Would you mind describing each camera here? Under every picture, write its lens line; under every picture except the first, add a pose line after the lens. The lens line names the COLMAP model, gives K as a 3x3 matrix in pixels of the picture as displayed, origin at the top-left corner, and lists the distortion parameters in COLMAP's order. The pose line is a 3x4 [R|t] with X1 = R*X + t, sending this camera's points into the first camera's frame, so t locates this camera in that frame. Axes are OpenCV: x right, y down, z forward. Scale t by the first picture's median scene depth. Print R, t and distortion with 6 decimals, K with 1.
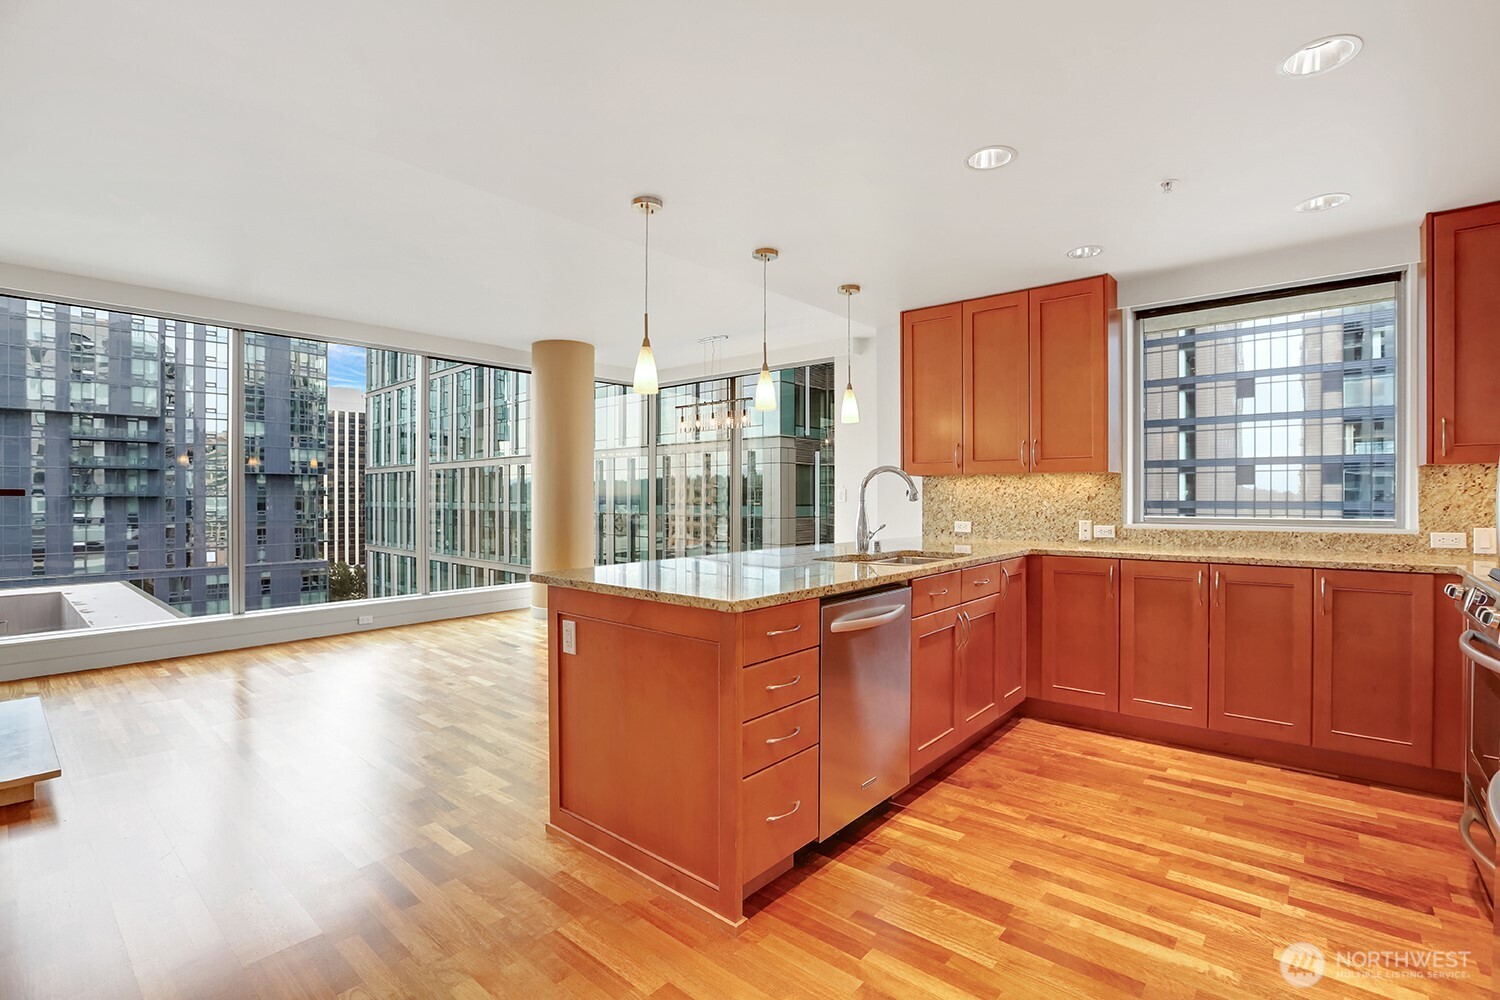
lens RADIAL K [[674.4, 0, 762.3], [0, 674.4, 494.9], [0, 0, 1]] dist [-0.039217, 0.015562]
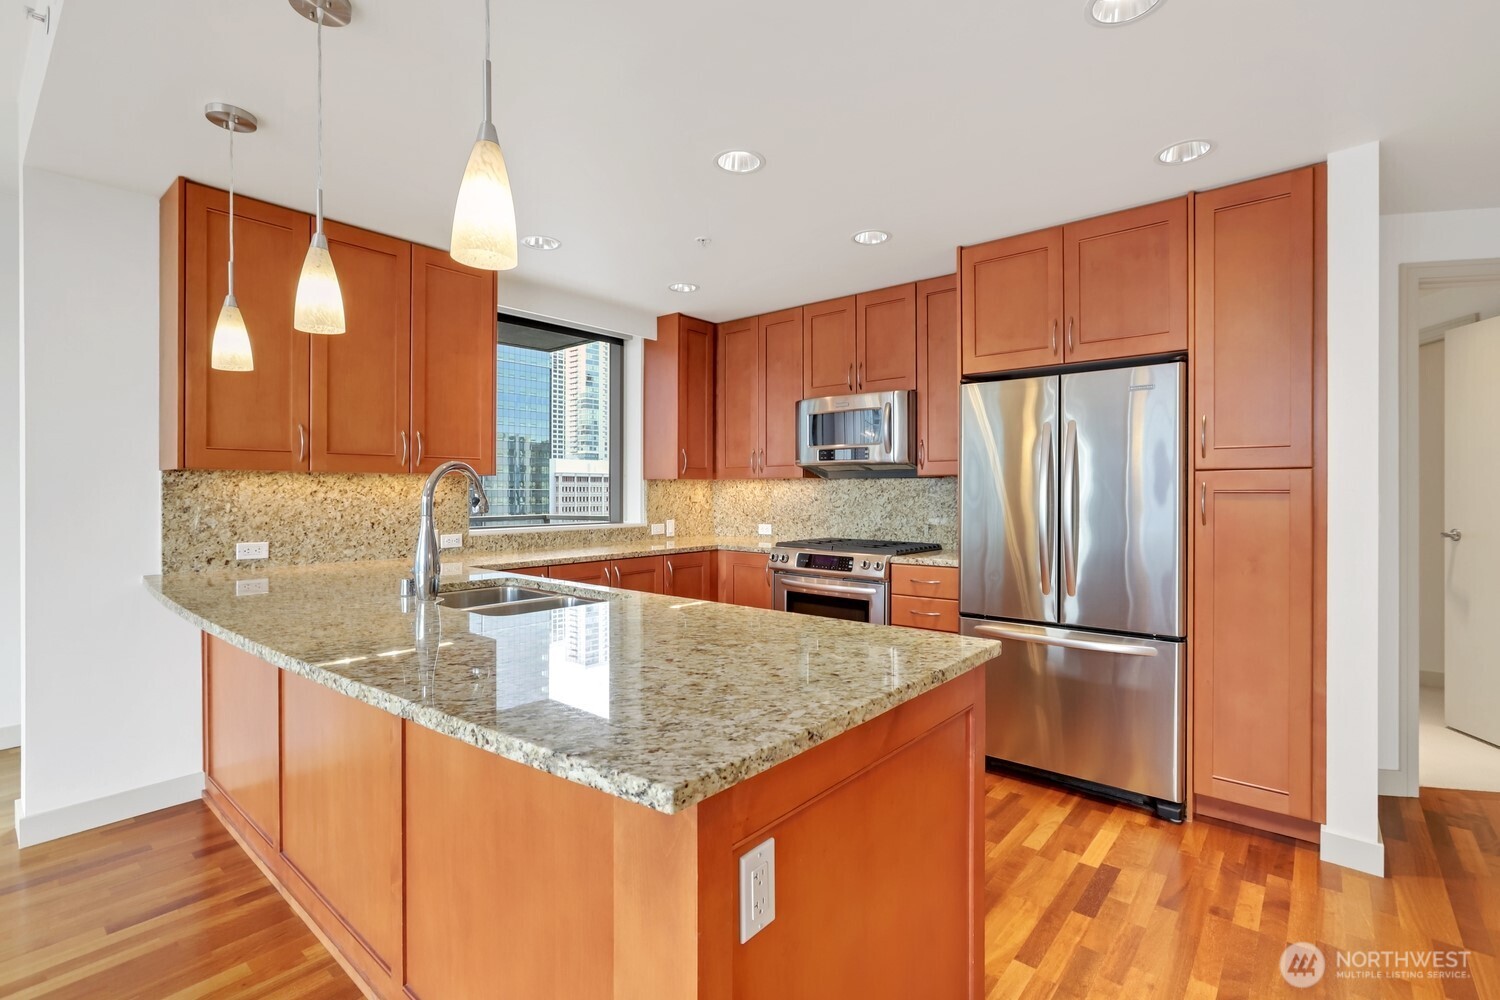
lens RADIAL K [[706.7, 0, 722.4], [0, 706.7, 503.4], [0, 0, 1]] dist [-0.036395, 0.019927]
pose [[0.006580, -0.015456, 0.999859, -0.470590], [-0.002191, 0.999878, 0.015470, -0.012246], [-0.999976, -0.002292, 0.006546, 0.692267]]
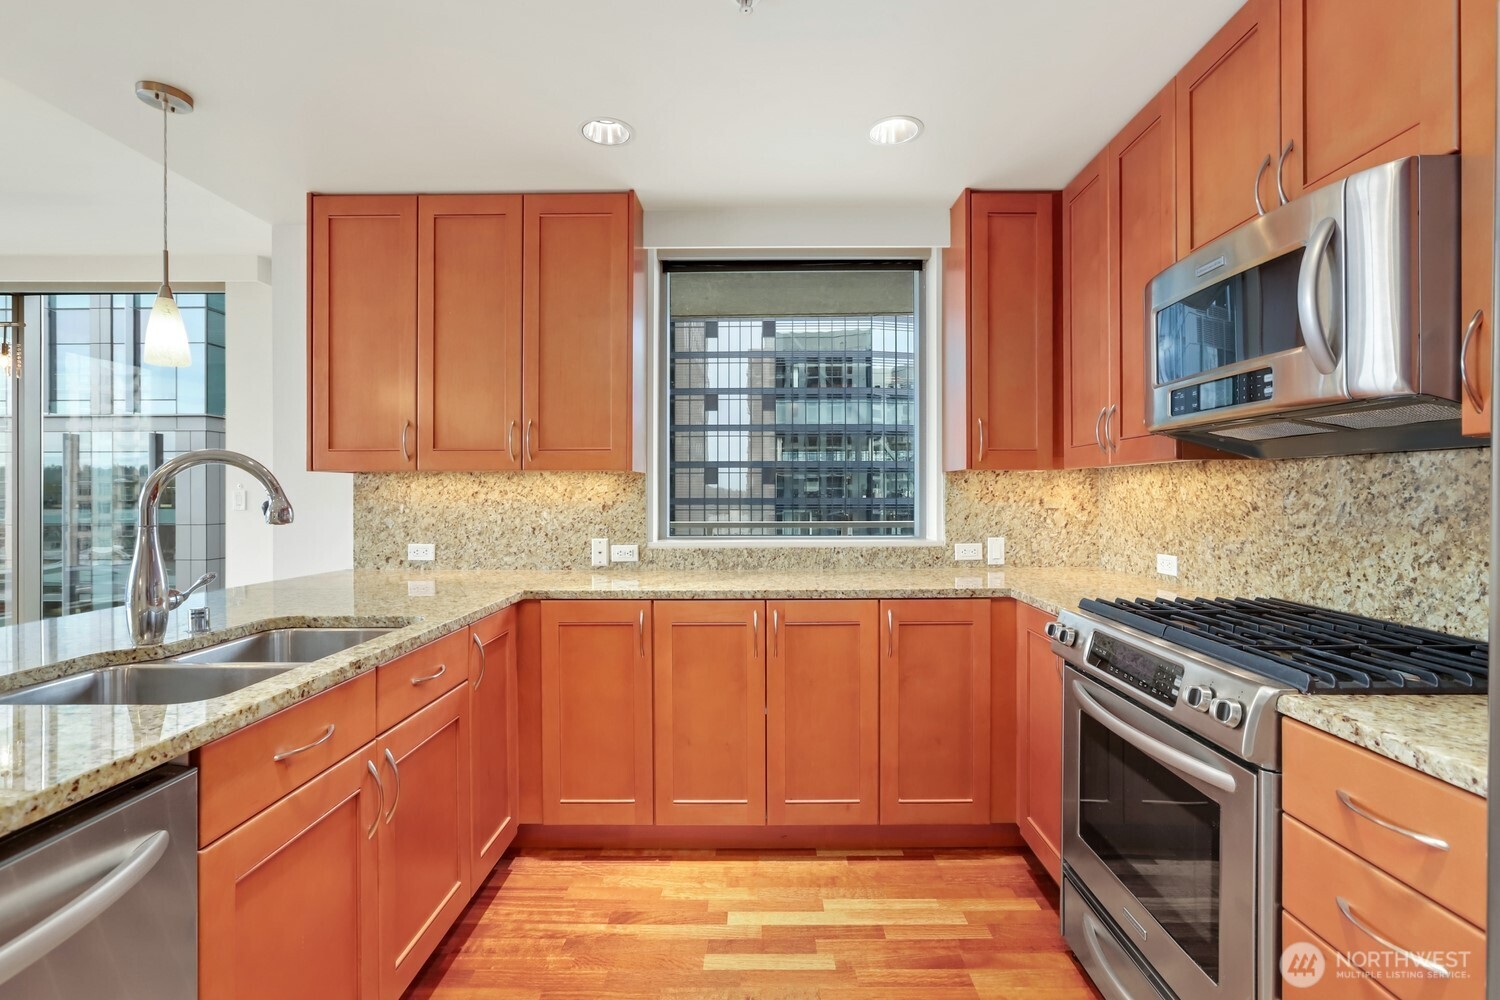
lens RADIAL K [[674.4, 0, 762.3], [0, 674.4, 494.9], [0, 0, 1]] dist [-0.039217, 0.015562]
pose [[0.757286, -0.003004, 0.653076, 0.163038], [0.000544, 0.999992, 0.003969, -0.012602], [-0.653083, -0.002651, 0.757282, 0.384559]]
